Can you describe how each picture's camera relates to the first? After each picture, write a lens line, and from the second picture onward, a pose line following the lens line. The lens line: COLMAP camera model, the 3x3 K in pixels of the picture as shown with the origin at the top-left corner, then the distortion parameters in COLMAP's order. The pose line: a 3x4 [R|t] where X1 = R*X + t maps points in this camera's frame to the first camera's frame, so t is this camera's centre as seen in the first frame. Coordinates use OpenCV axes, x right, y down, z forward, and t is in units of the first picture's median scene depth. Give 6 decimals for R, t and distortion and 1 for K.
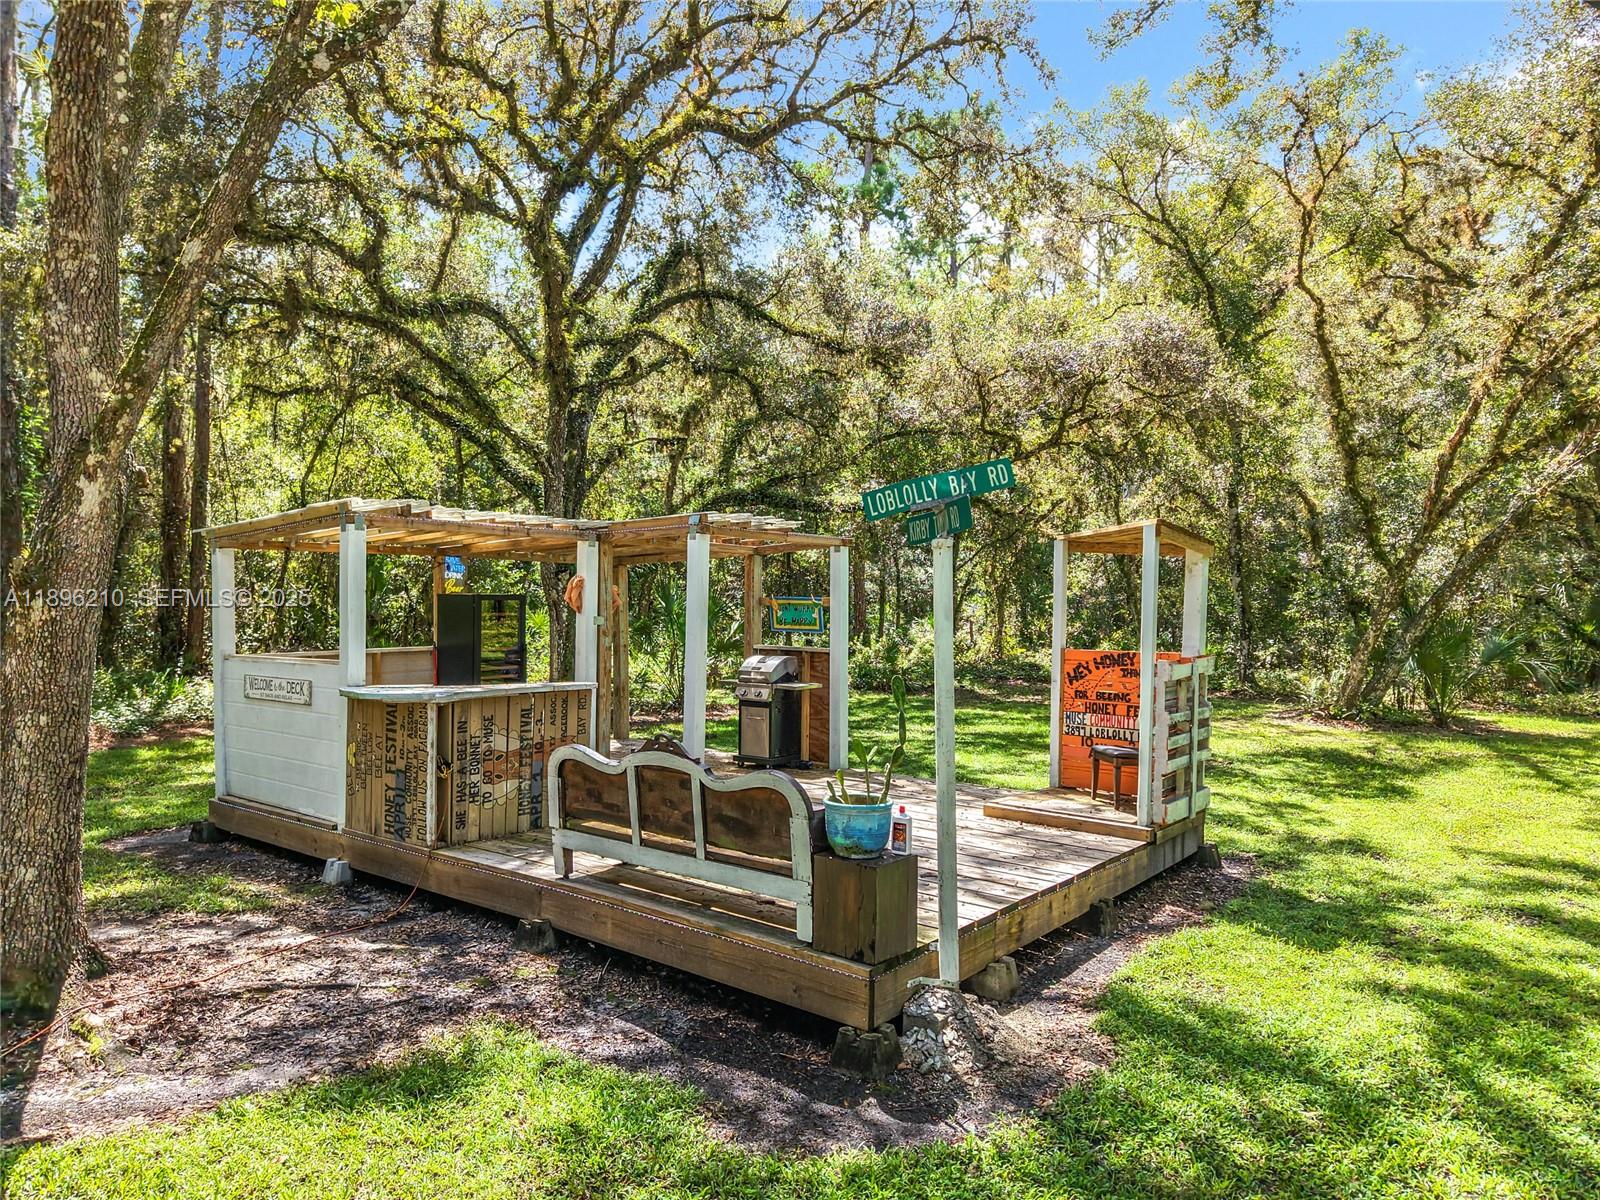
lens RADIAL K [[1105.1, 0, 813.1], [0, 1105.1, 600.2], [0, 0, 1]] dist [0.006385, -0.008748]
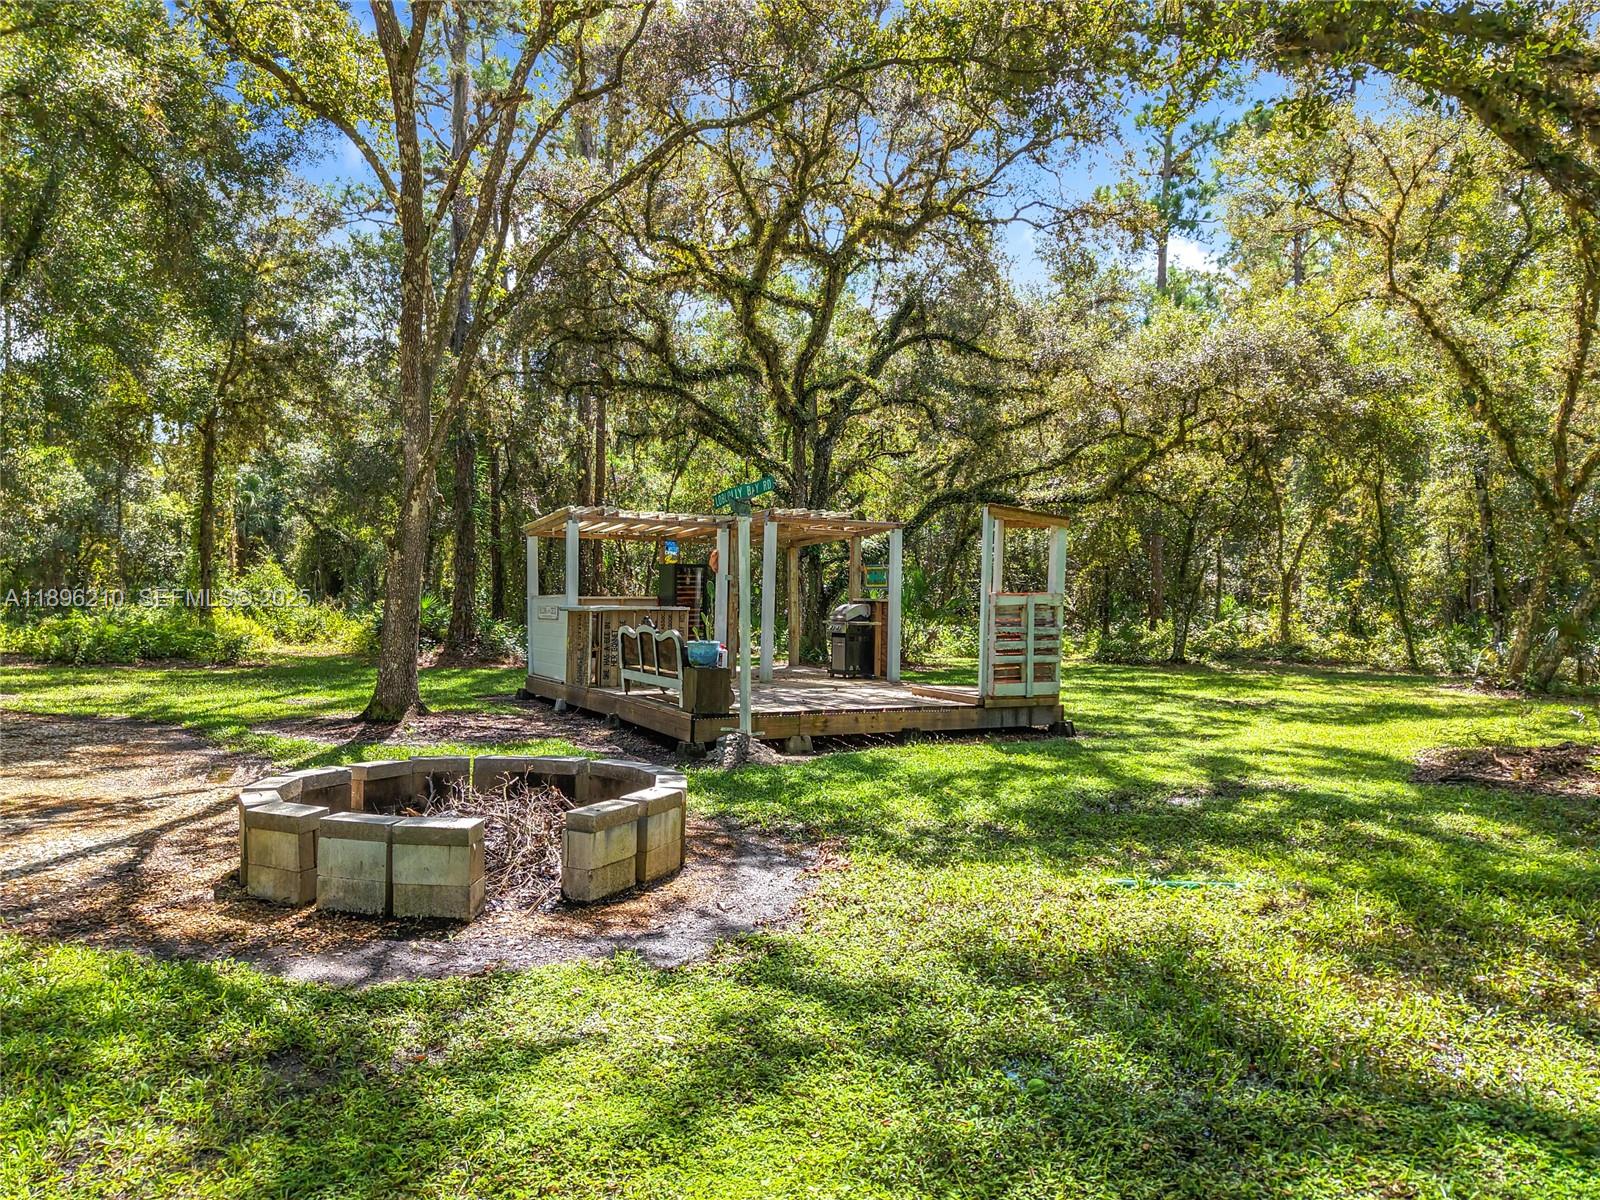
lens RADIAL K [[1105.1, 0, 790.0], [0, 1105.1, 606.6], [0, 0, 1]] dist [0.006385, -0.008748]
pose [[0.915673, 0.003537, -0.401908, 0.468425], [-0.002712, 0.999993, 0.002622, 0.049280], [0.401914, -0.001311, 0.915676, -0.384452]]
